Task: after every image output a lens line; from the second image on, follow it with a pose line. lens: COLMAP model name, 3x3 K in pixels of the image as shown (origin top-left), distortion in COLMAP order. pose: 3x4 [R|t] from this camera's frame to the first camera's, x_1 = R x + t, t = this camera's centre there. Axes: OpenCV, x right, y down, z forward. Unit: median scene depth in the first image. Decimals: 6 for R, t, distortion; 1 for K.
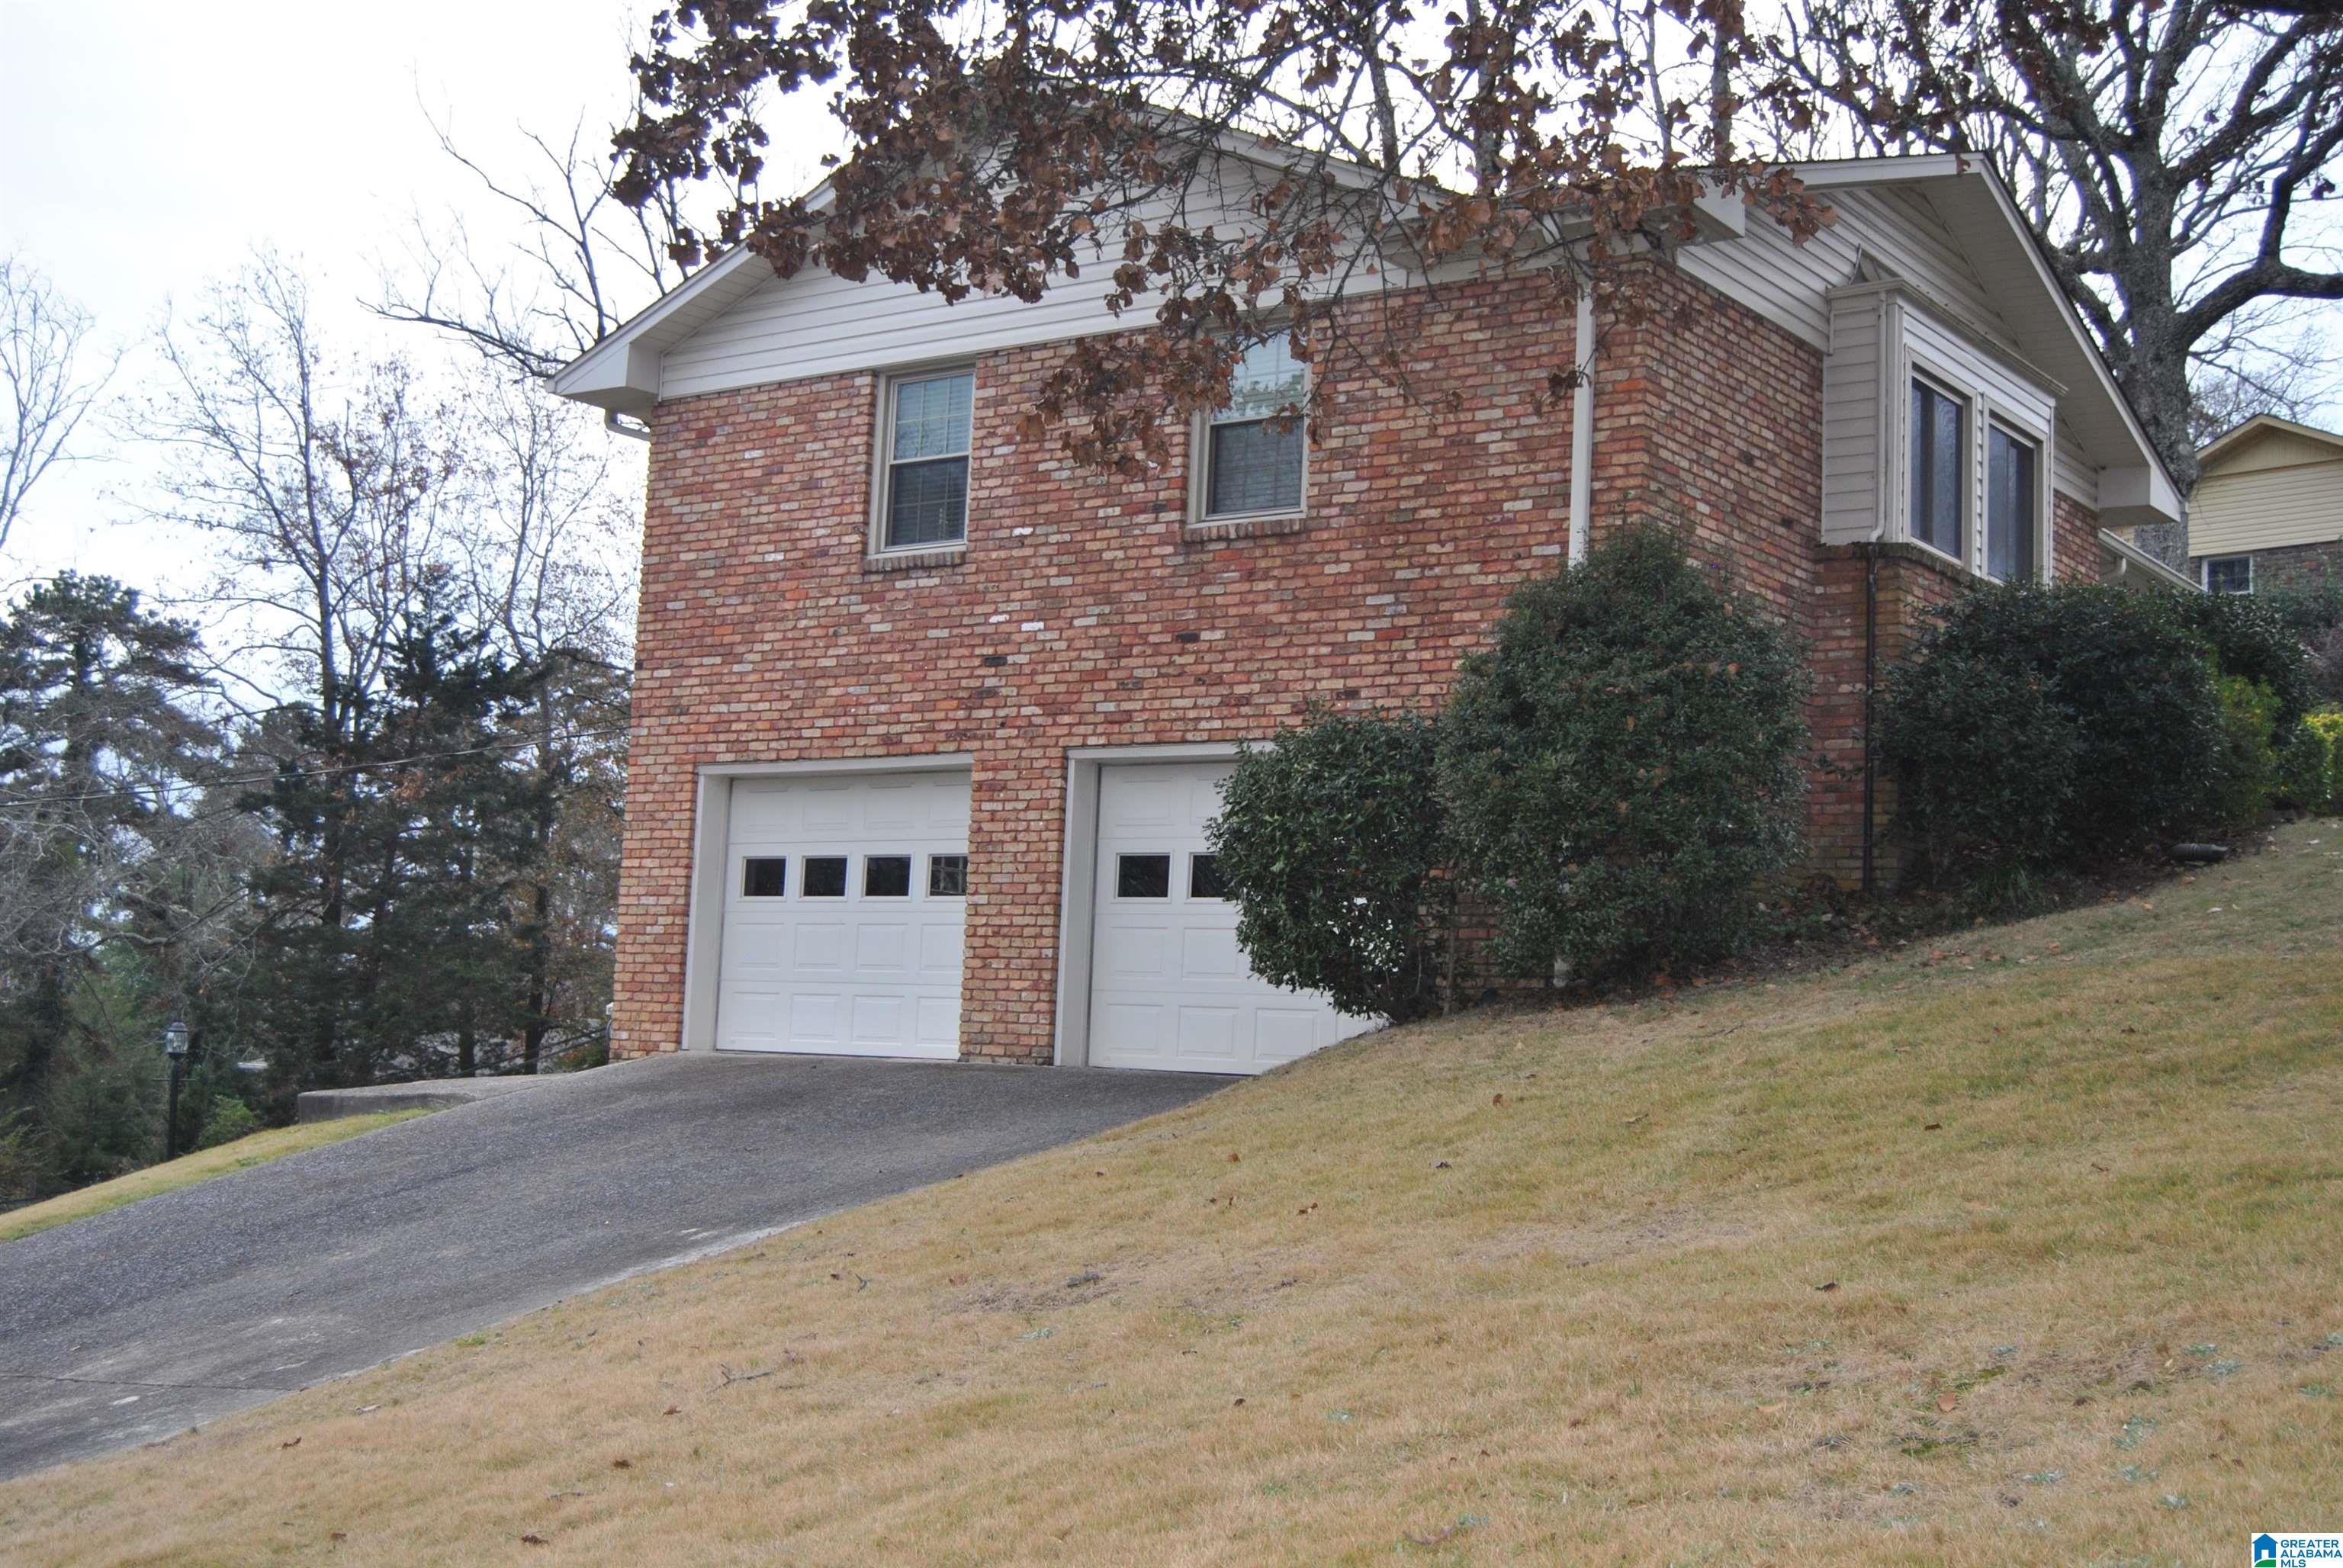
lens RADIAL K [[2815.4, 0, 1179.8], [0, 2815.4, 792.3], [0, 0, 1]] dist [-0.051485, 0.000000]
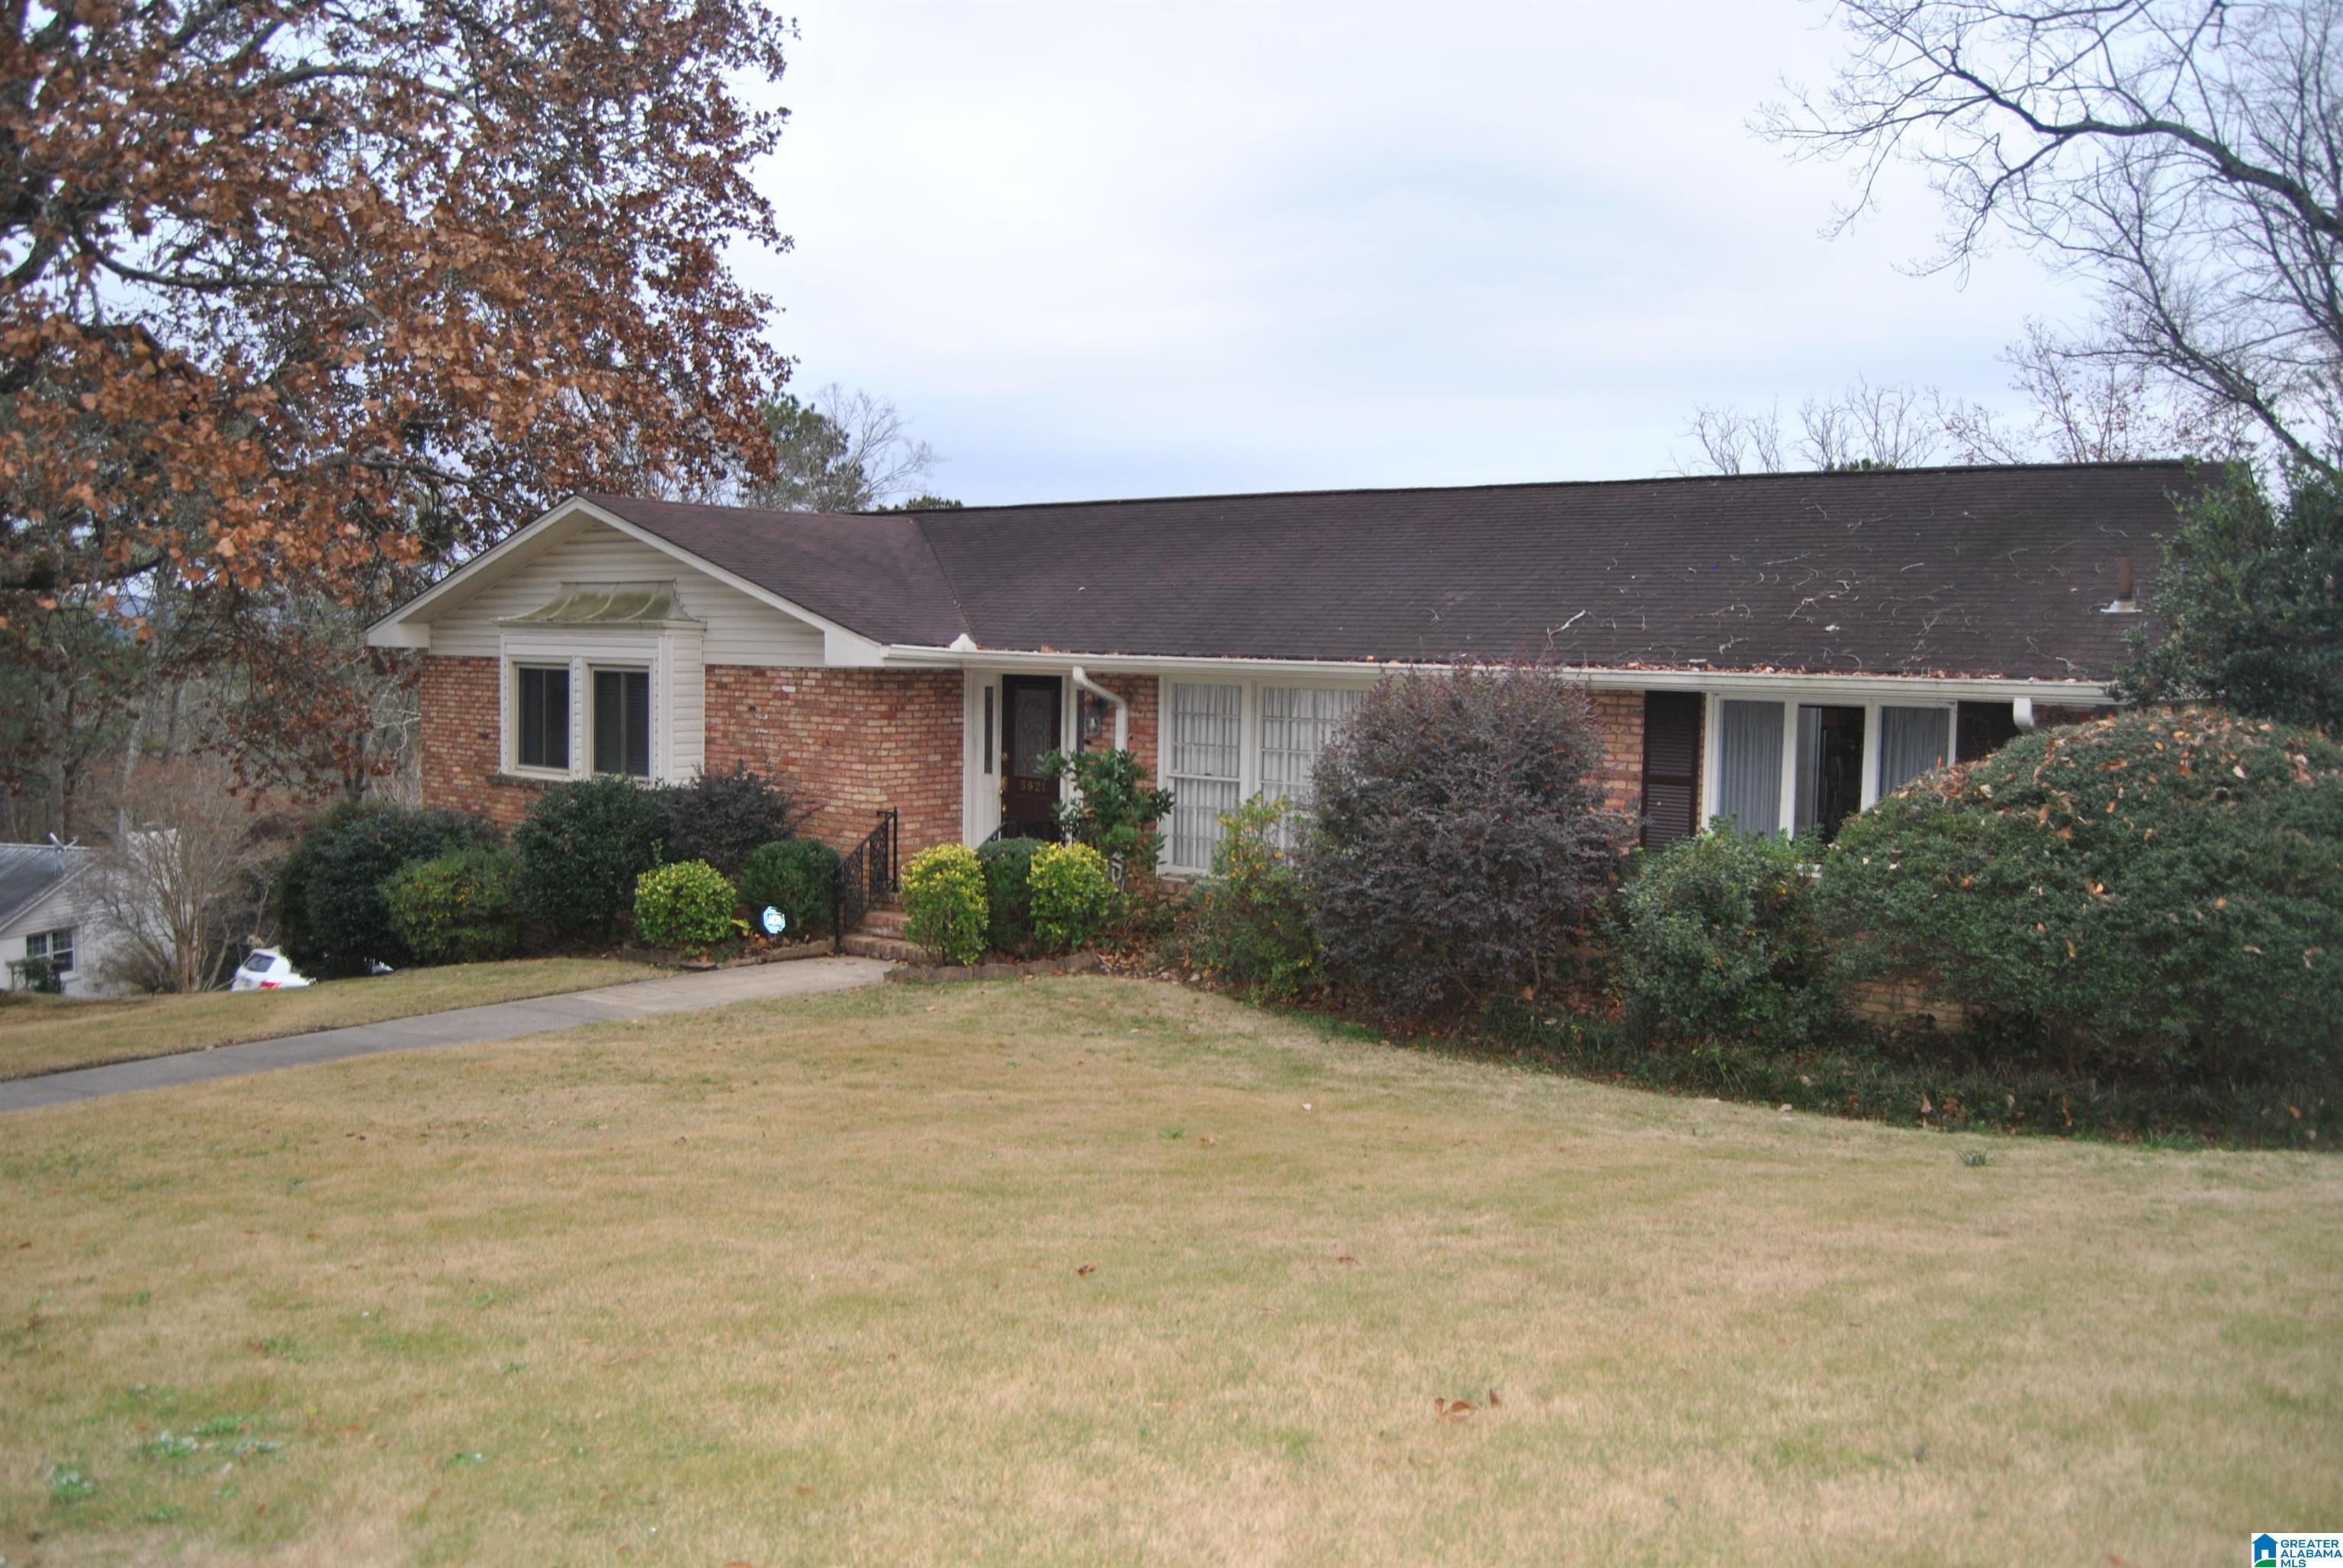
lens RADIAL K [[1864.0, 0, 1176.2], [0, 1864.0, 791.5], [0, 0, 1]] dist [-0.089976, 0.026184]
pose [[-0.031753, 0.029989, -0.999046, 1.307383], [0.079026, 0.996496, 0.027400, -0.071229], [0.996367, -0.078081, -0.034011, 1.370696]]
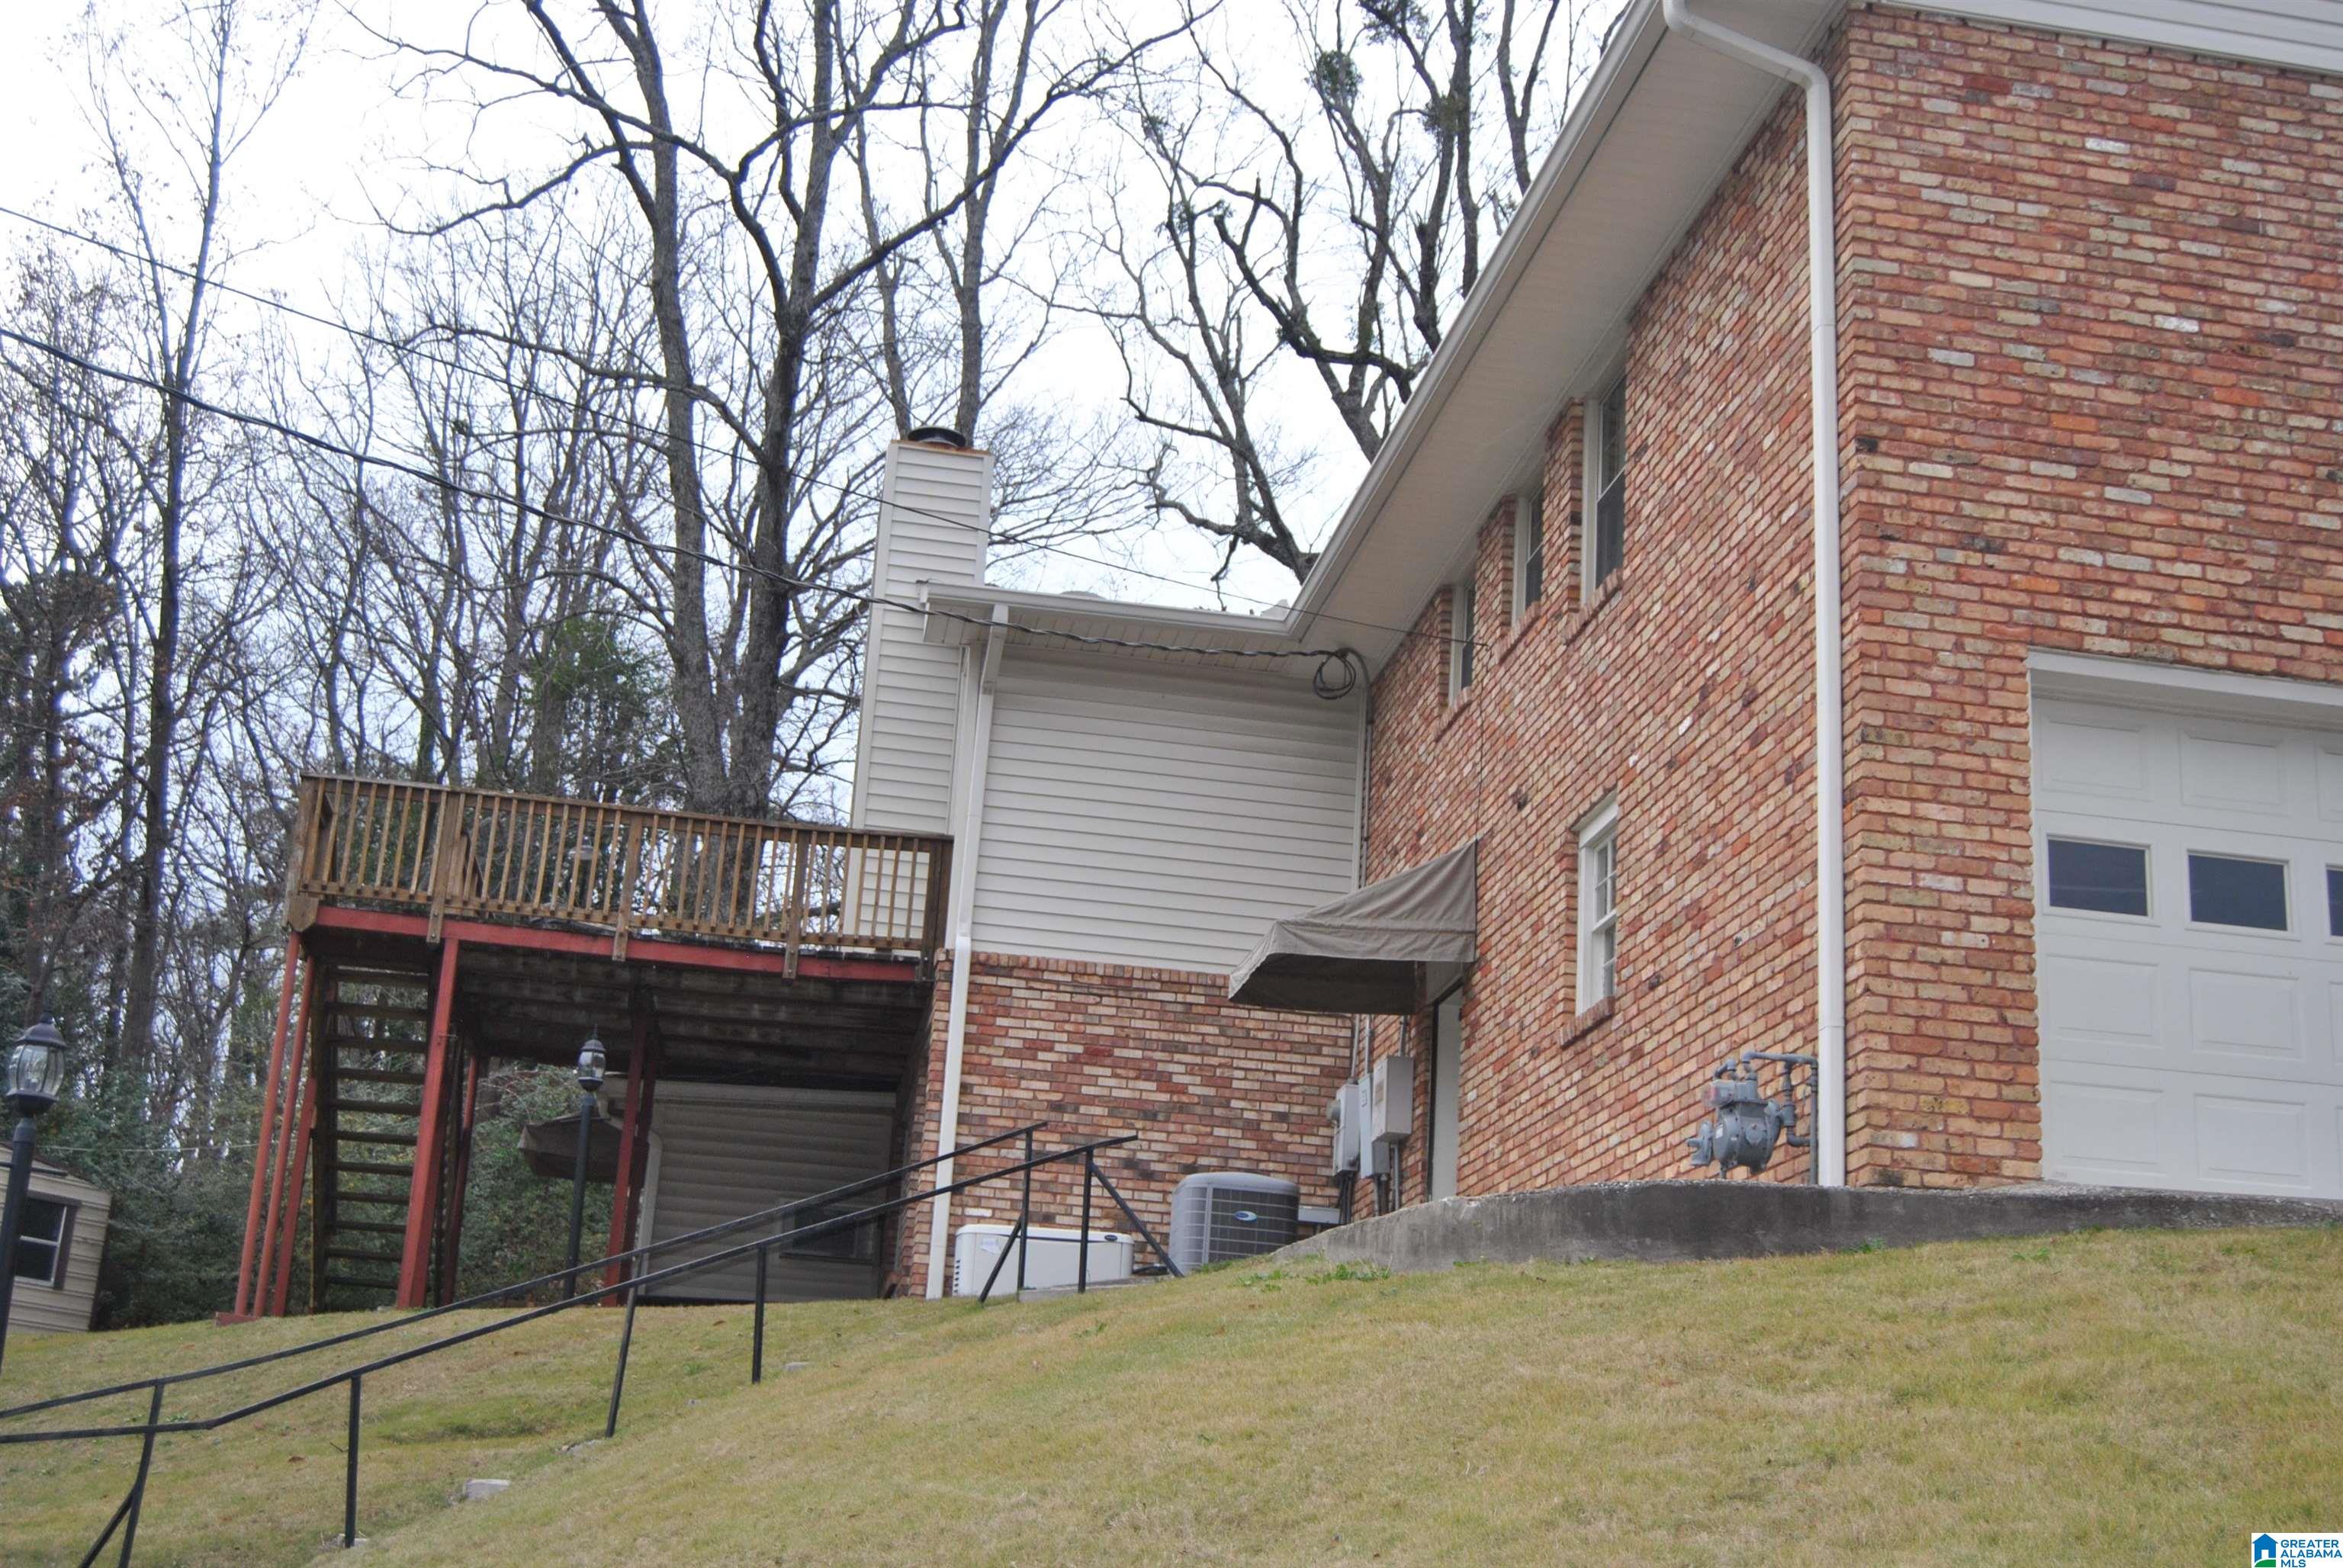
lens RADIAL K [[2815.4, 0, 1162.5], [0, 2815.4, 787.6], [0, 0, 1]] dist [-0.051485, 0.000000]
pose [[0.708989, 0.206372, 0.674348, -0.688670], [-0.101224, 0.976103, -0.192295, 0.144922], [-0.697917, 0.068075, 0.712936, 0.791116]]
